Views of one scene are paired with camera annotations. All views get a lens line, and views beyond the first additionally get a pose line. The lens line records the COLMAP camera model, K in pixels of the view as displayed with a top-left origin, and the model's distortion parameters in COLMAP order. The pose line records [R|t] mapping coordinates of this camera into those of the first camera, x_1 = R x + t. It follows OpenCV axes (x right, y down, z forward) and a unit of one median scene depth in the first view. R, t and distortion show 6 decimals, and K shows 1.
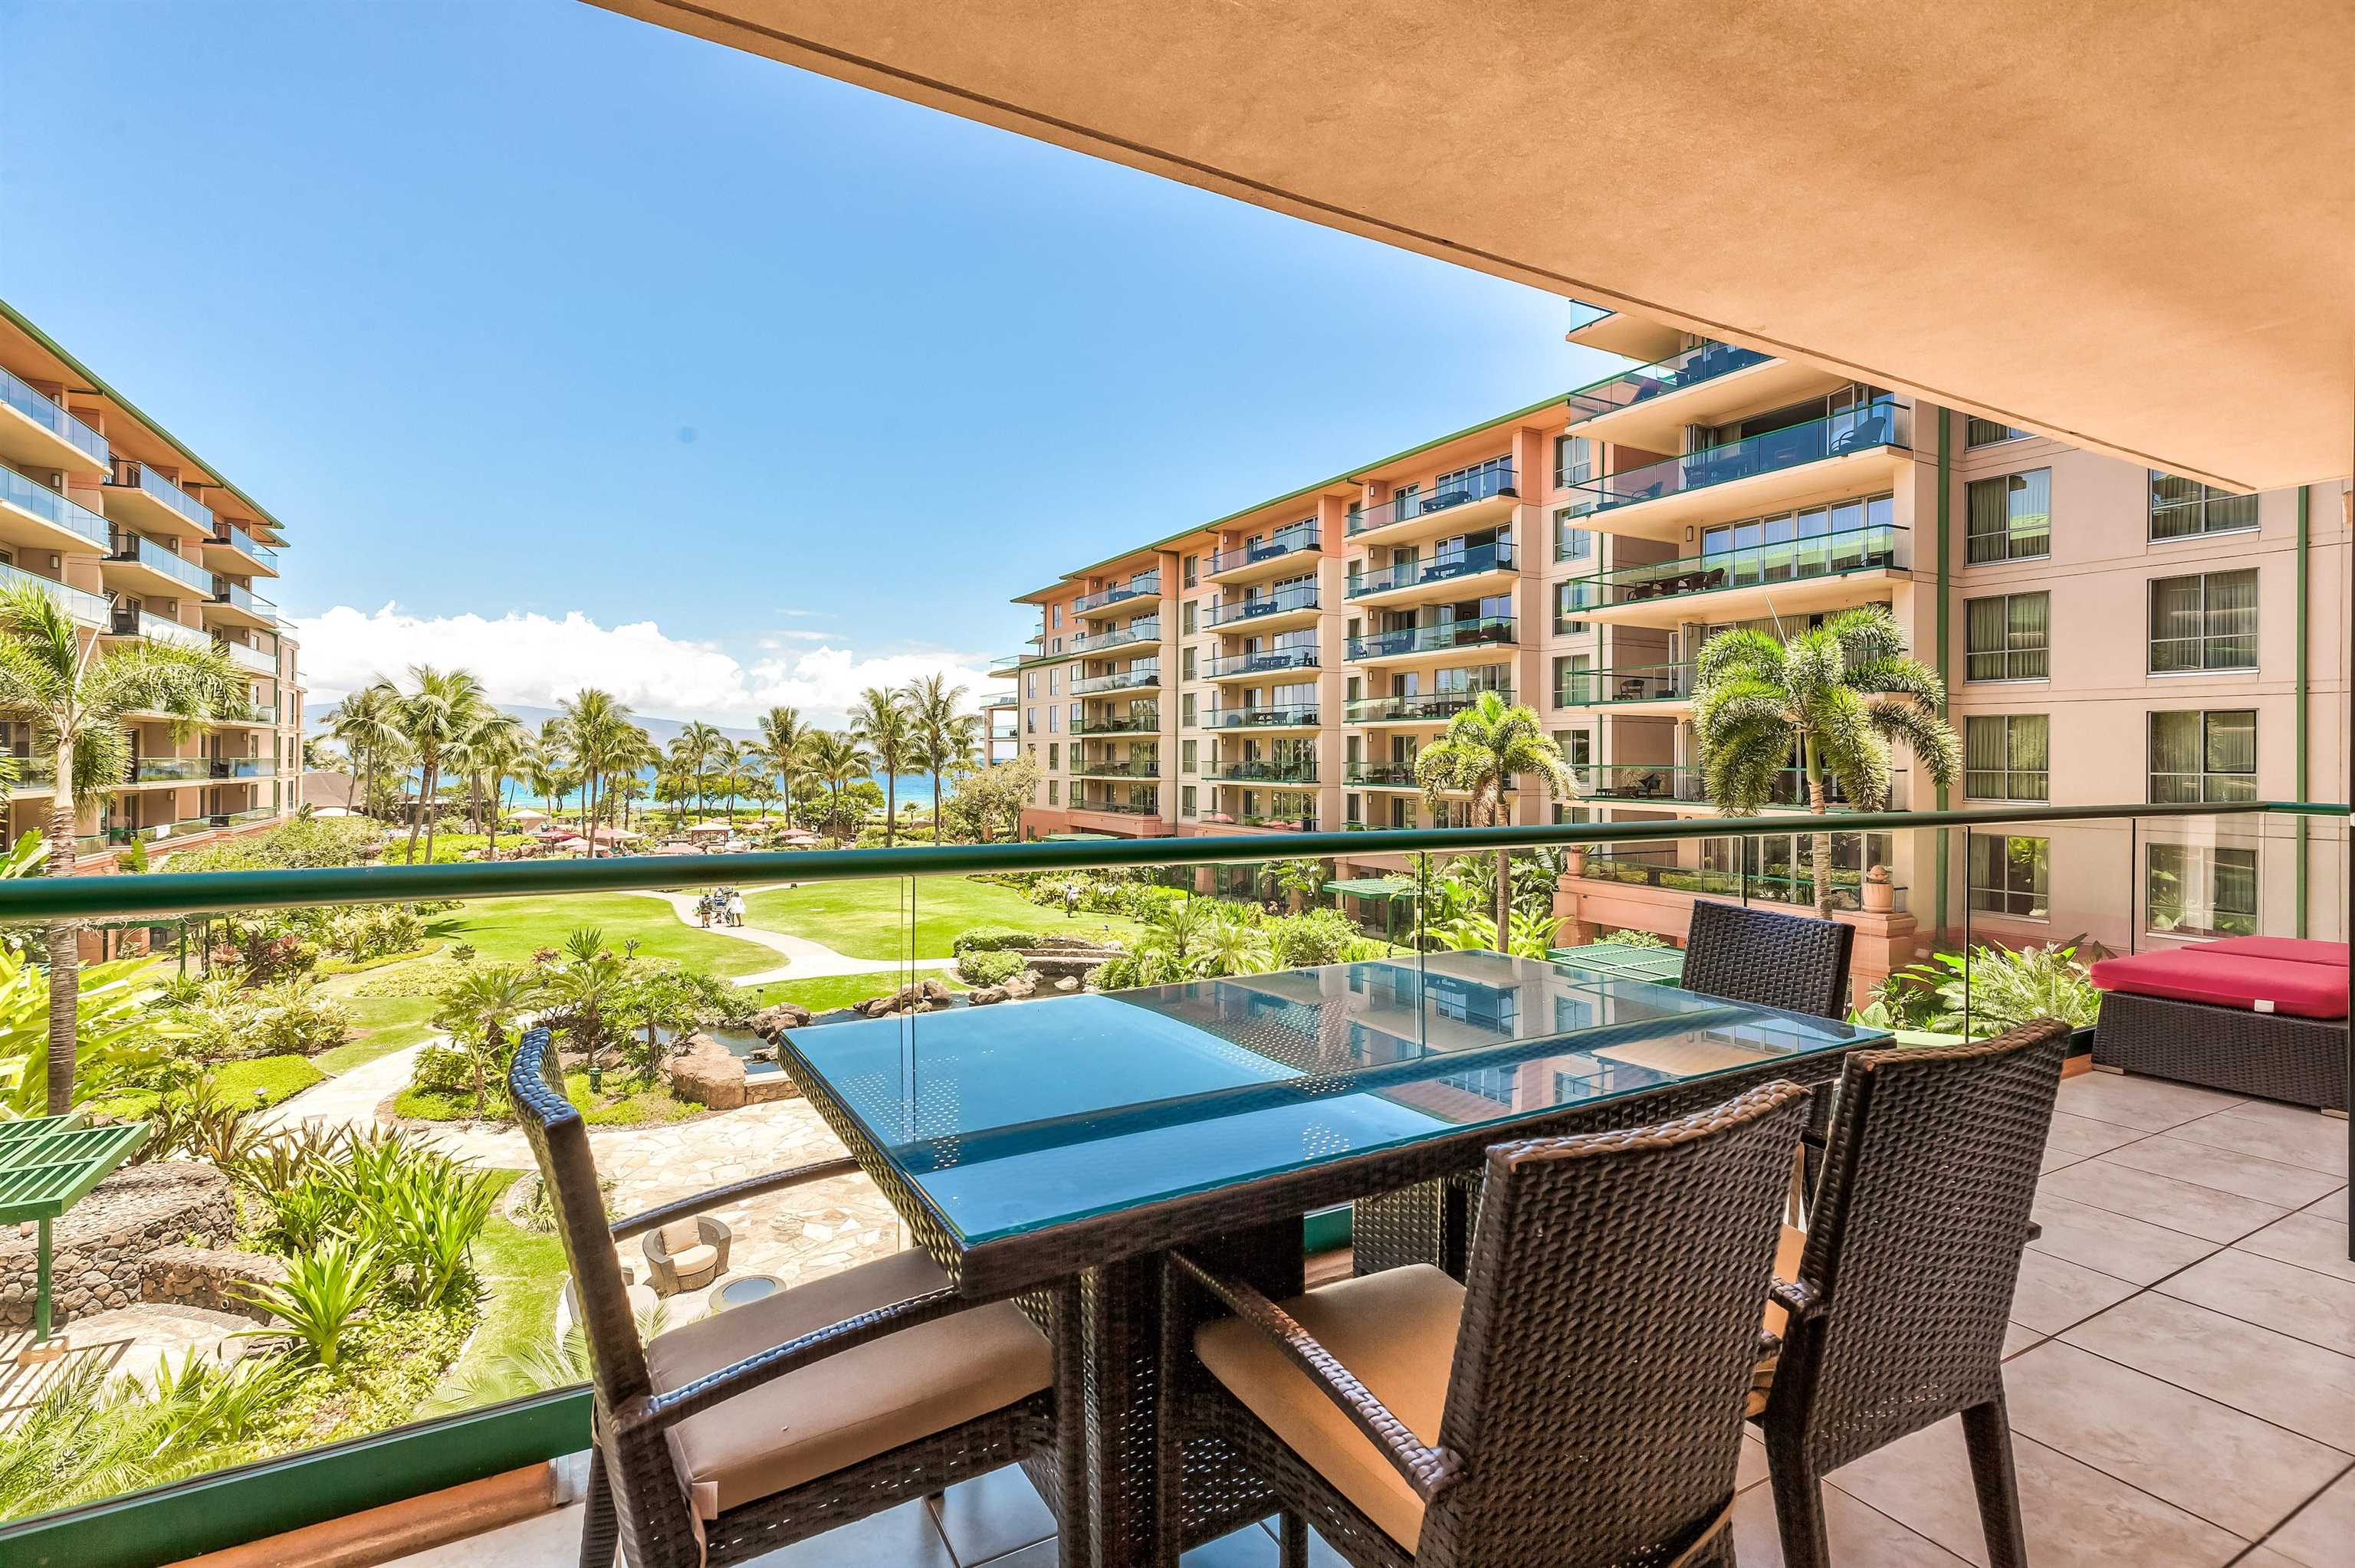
lens RADIAL K [[1083.4, 0, 1190.2], [0, 1083.4, 753.8], [0, 0, 1]] dist [0.008505, -0.000928]
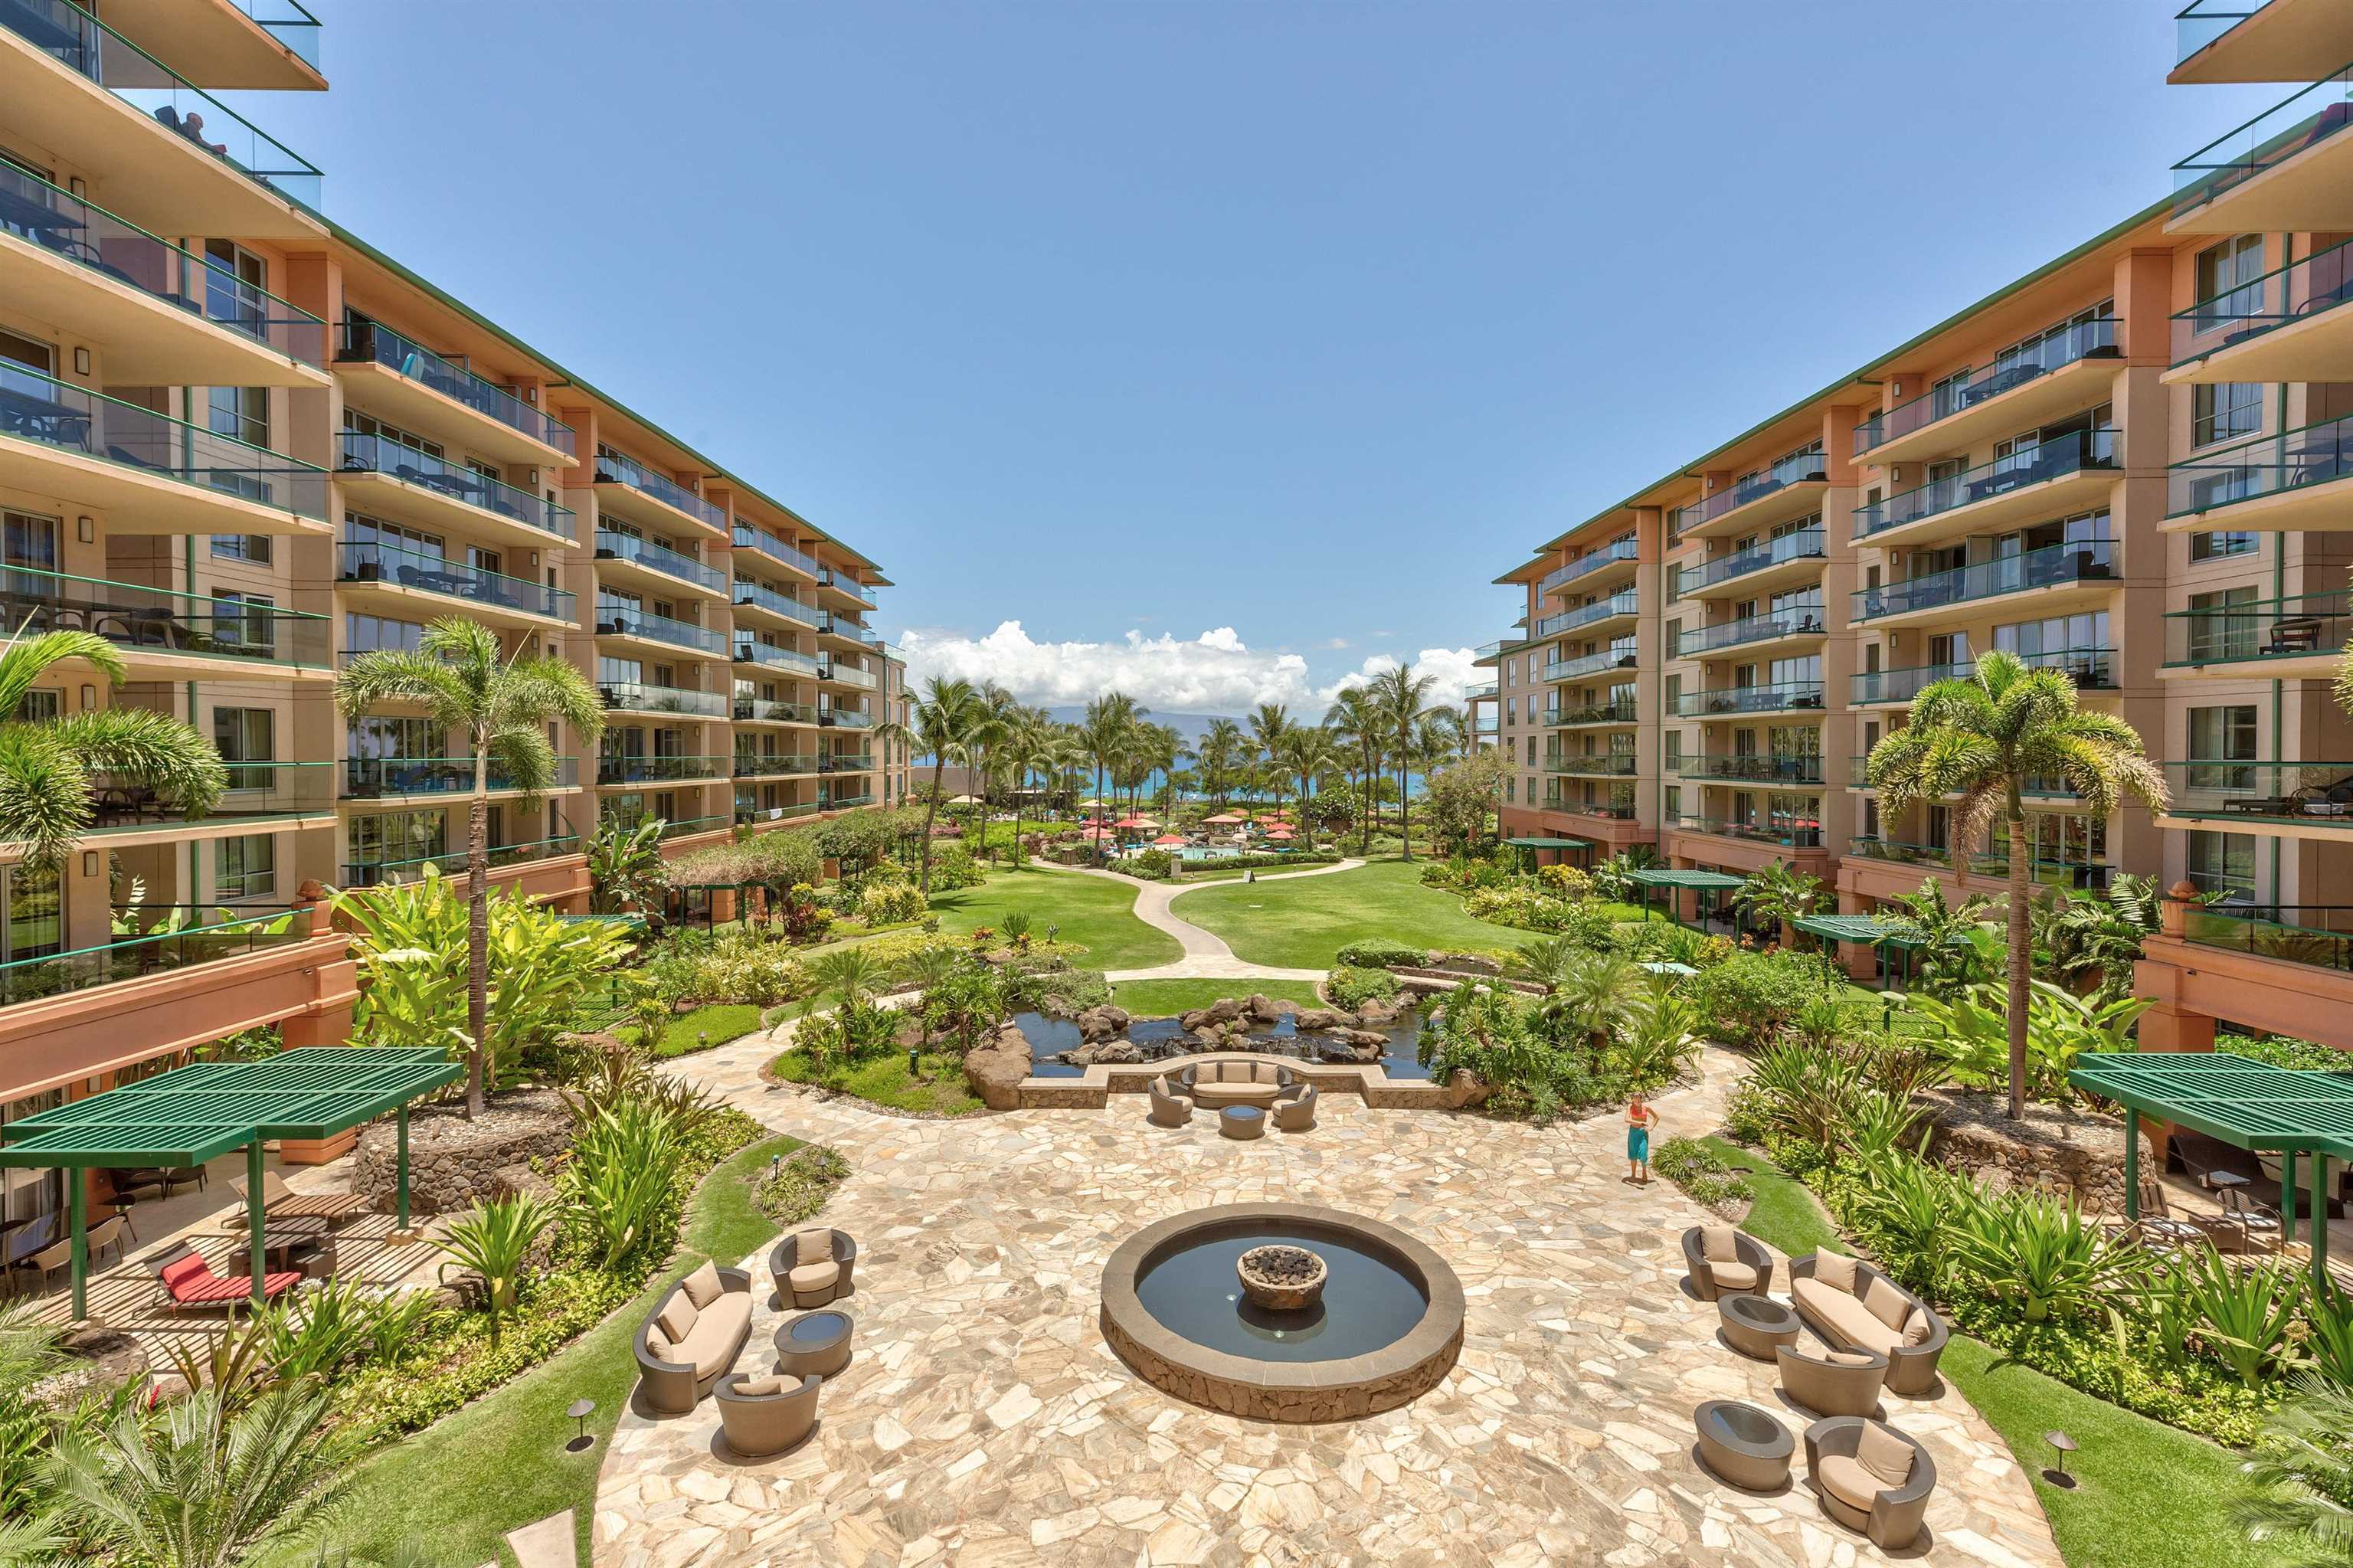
lens RADIAL K [[1082.7, 0, 1178.6], [0, 1082.7, 764.0], [0, 0, 1]] dist [0.008505, -0.000928]
pose [[0.872119, -0.001038, -0.489293, 0.083359], [0.008342, 0.999884, 0.012748, -0.000588], [0.489222, -0.015199, 0.872027, 0.089043]]
